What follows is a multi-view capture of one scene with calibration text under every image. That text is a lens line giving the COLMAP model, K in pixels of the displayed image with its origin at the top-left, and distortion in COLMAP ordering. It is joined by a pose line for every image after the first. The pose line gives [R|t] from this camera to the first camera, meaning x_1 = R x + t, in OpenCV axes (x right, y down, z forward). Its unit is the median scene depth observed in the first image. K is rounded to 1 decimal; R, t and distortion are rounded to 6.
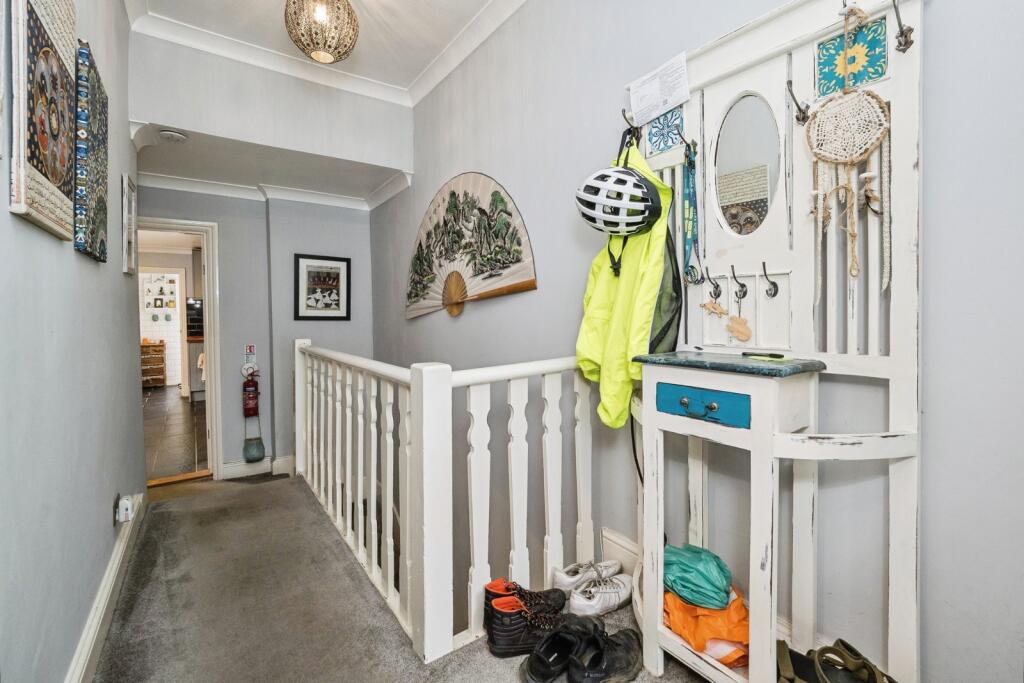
lens RADIAL K [[445.2, 0, 509.7], [0, 445.2, 315.7], [0, 0, 1]] dist [-0.003421, -0.000465]
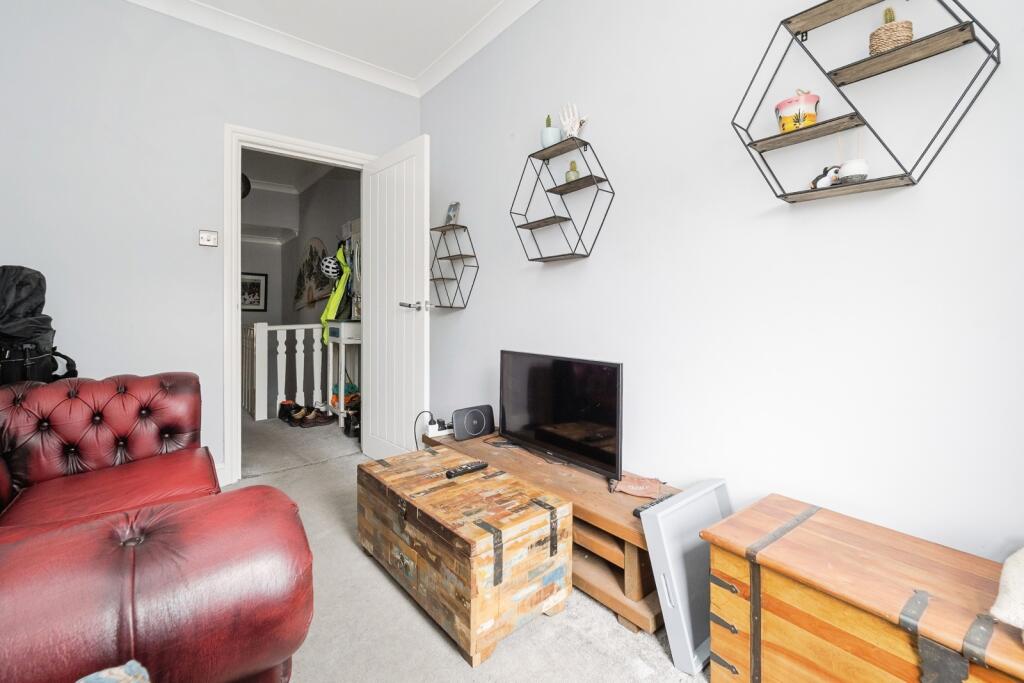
lens RADIAL K [[441.4, 0, 514.0], [0, 441.4, 303.2], [0, 0, 1]] dist [-0.000086, -0.000251]
pose [[0.997302, 0.004311, 0.073281, 1.275280], [-0.002782, 0.999777, -0.020950, 0.031777], [-0.073355, 0.020690, 0.997091, -2.048719]]
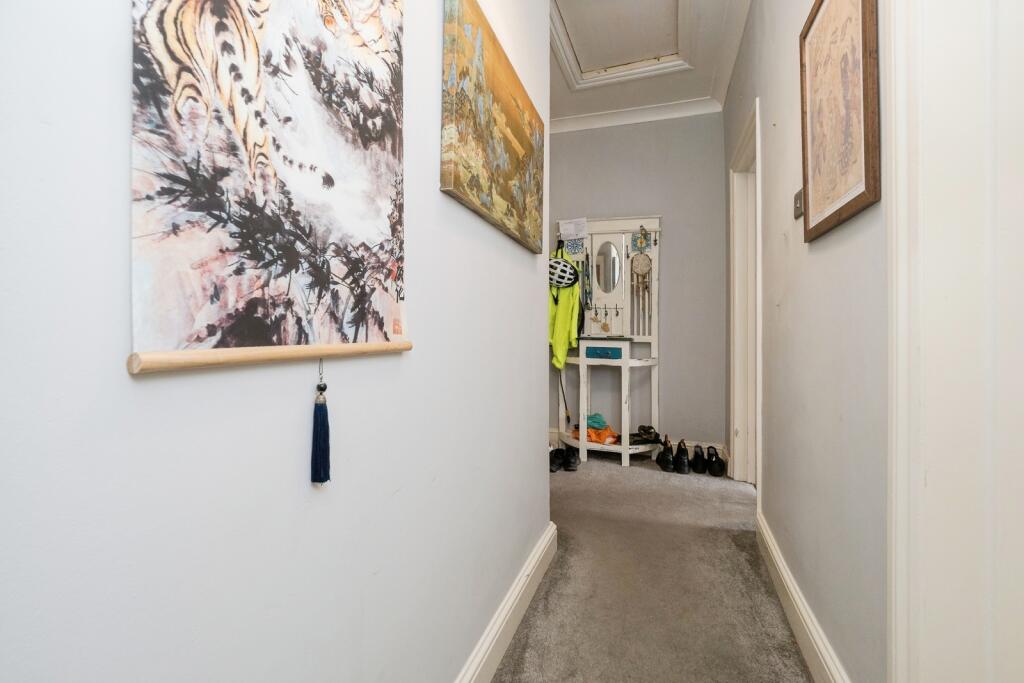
lens RADIAL K [[441.4, 0, 514.0], [0, 441.4, 303.2], [0, 0, 1]] dist [-0.000086, -0.000251]
pose [[0.814746, 0.057120, 0.576997, -1.360285], [-0.019662, 0.997285, -0.070964, 0.076648], [-0.579484, 0.046473, 0.813657, -0.785580]]
